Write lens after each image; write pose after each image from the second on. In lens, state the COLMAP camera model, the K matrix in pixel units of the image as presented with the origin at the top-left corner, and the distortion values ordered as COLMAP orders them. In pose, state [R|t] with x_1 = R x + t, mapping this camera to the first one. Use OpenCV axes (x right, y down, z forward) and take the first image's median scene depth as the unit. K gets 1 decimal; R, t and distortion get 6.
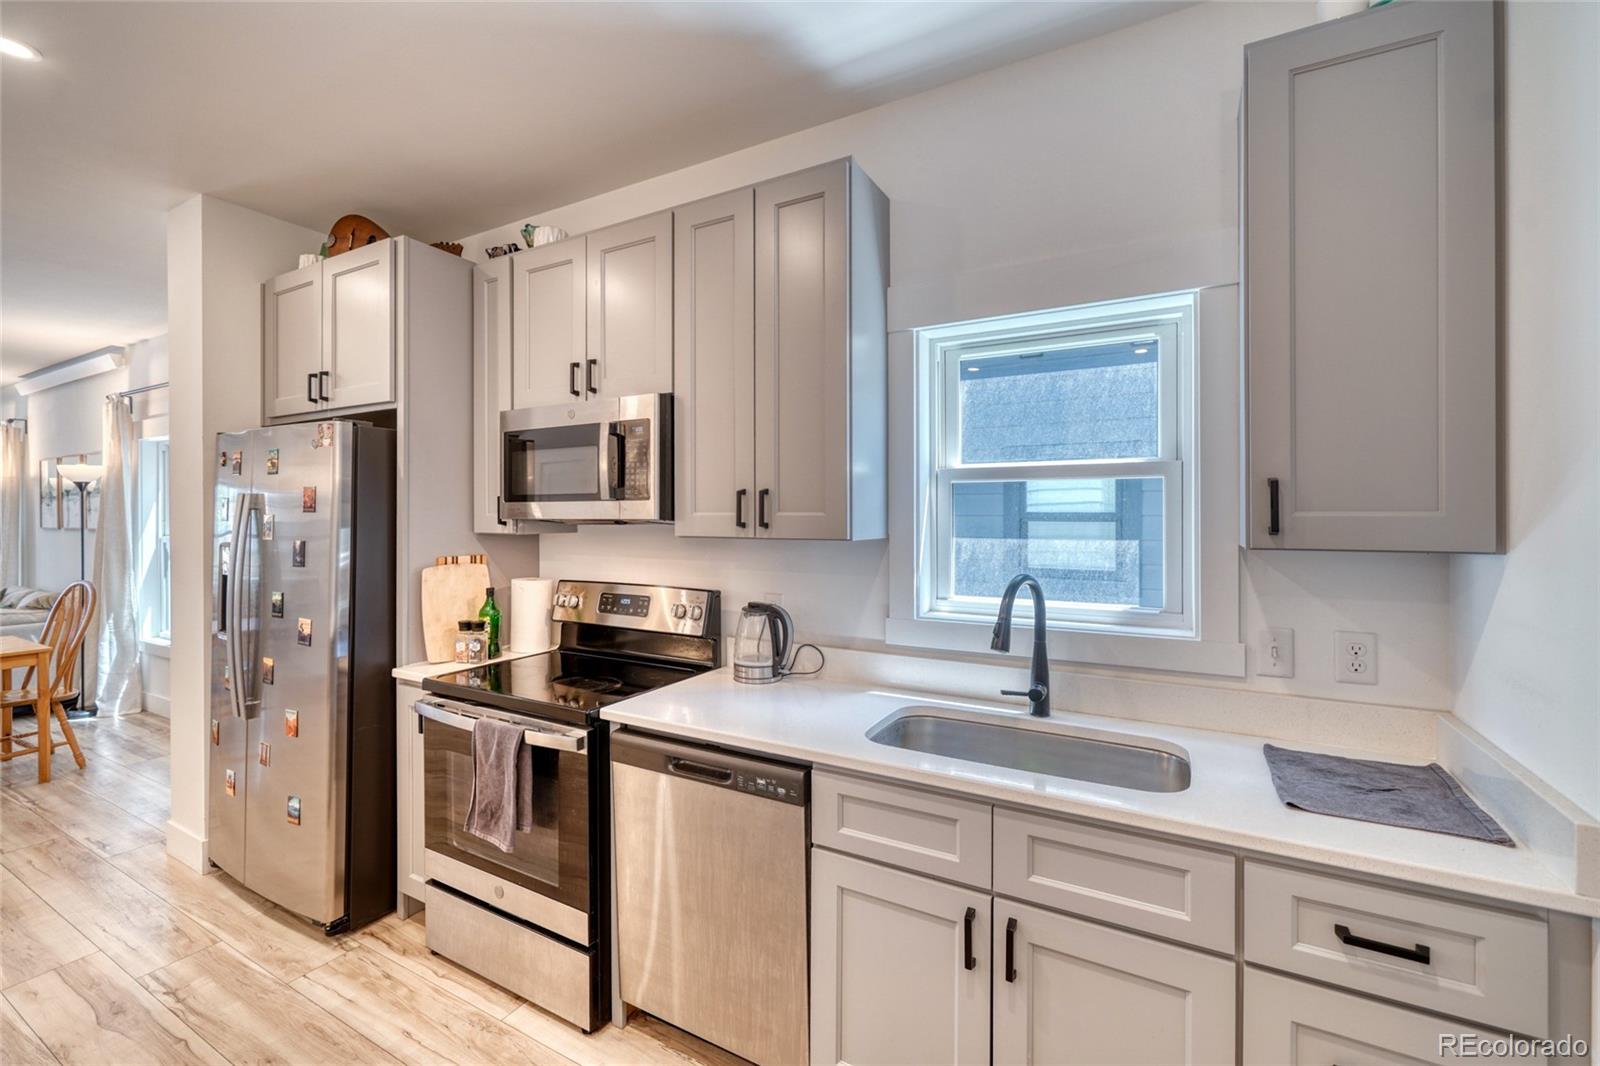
lens RADIAL K [[682.5, 0, 790.6], [0, 682.5, 519.2], [0, 0, 1]] dist [-0.001788, -0.000553]
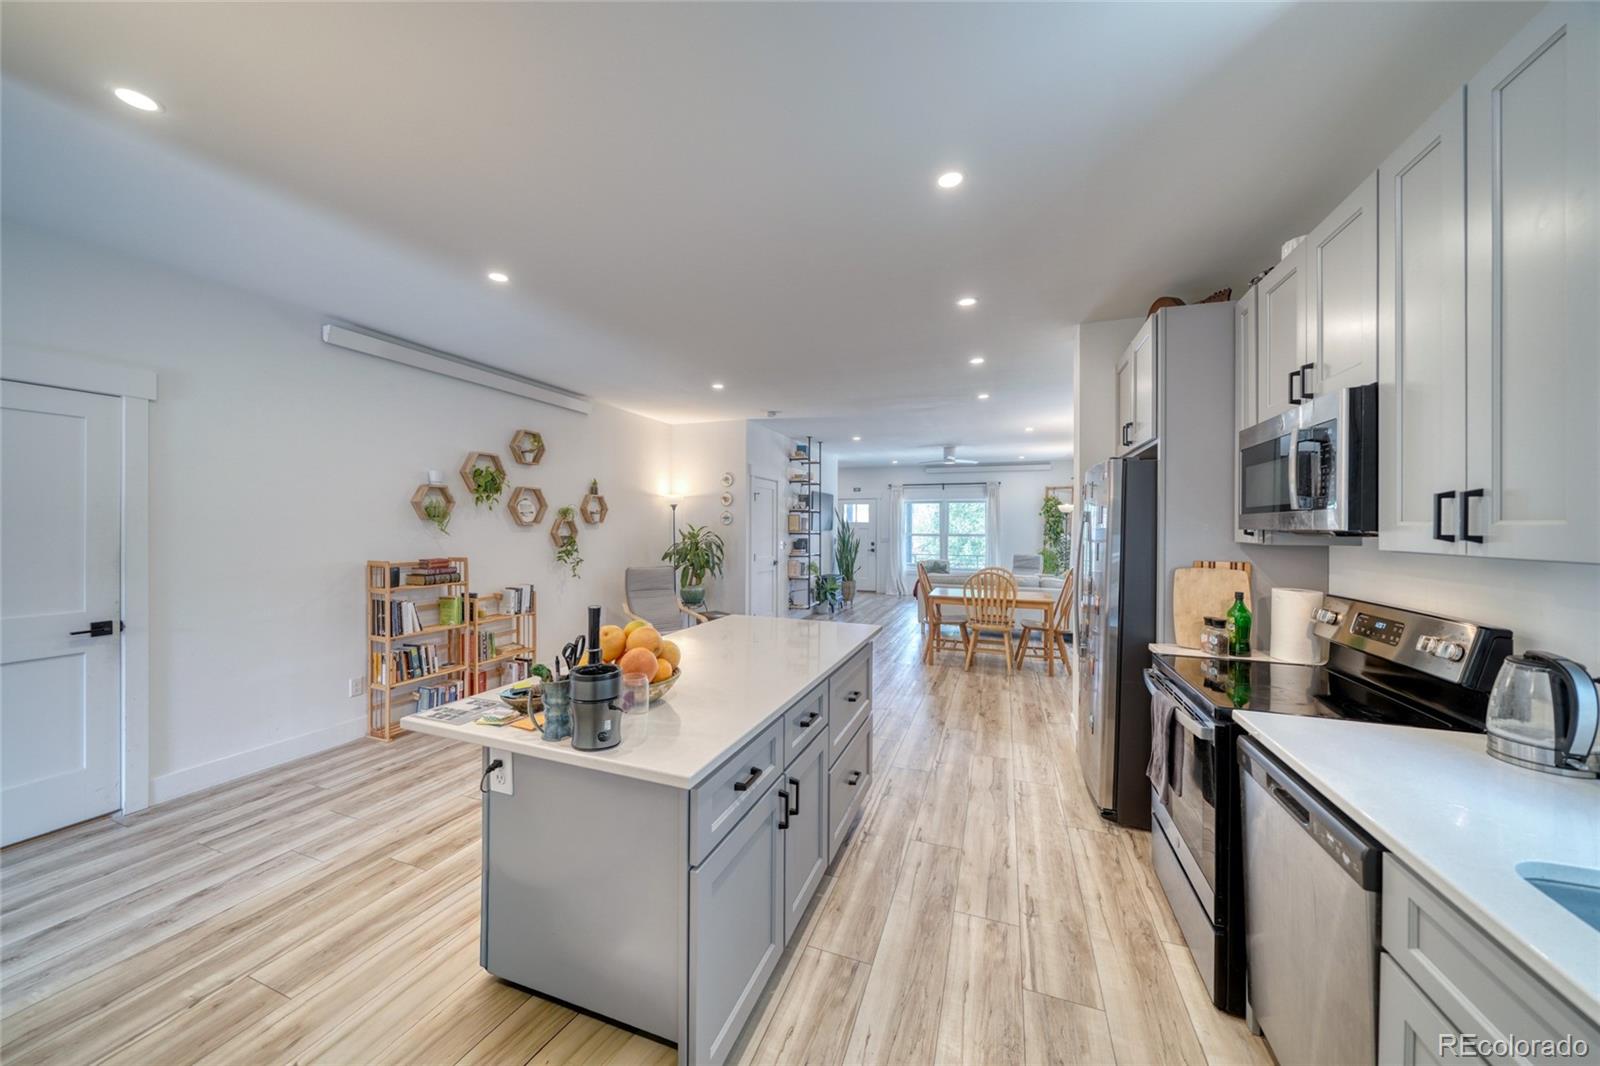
lens RADIAL K [[552.1, 0, 789.0], [0, 552.1, 530.8], [0, 0, 1]] dist [-0.000869, -0.000017]
pose [[0.146835, 0.007956, -0.989129, 0.374196], [-0.010338, 0.999925, 0.006508, 0.003174], [0.989107, 0.009270, 0.146906, 0.161052]]
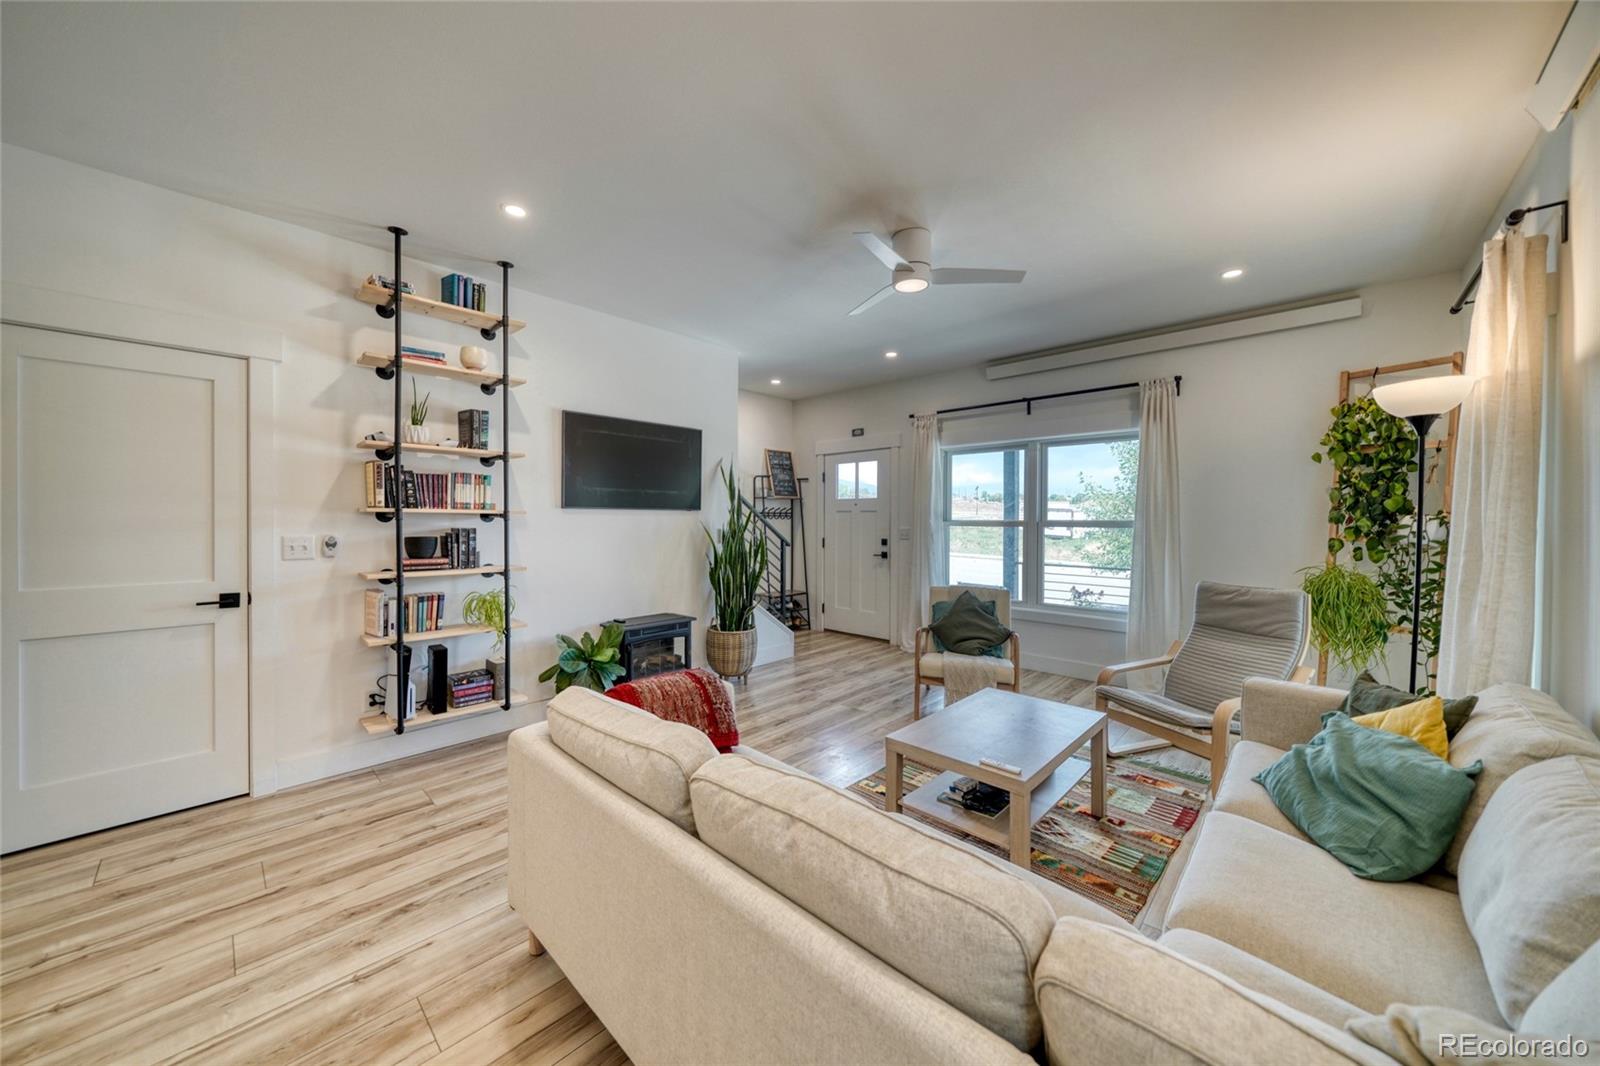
lens RADIAL K [[563.0, 0, 790.2], [0, 563.0, 518.0], [0, 0, 1]] dist [-0.007097, 0.000110]
pose [[-0.241960, -0.002061, -0.970284, -2.078044], [-0.006875, 0.999976, -0.000410, 0.046393], [0.970262, 0.006571, -0.241969, 1.904124]]
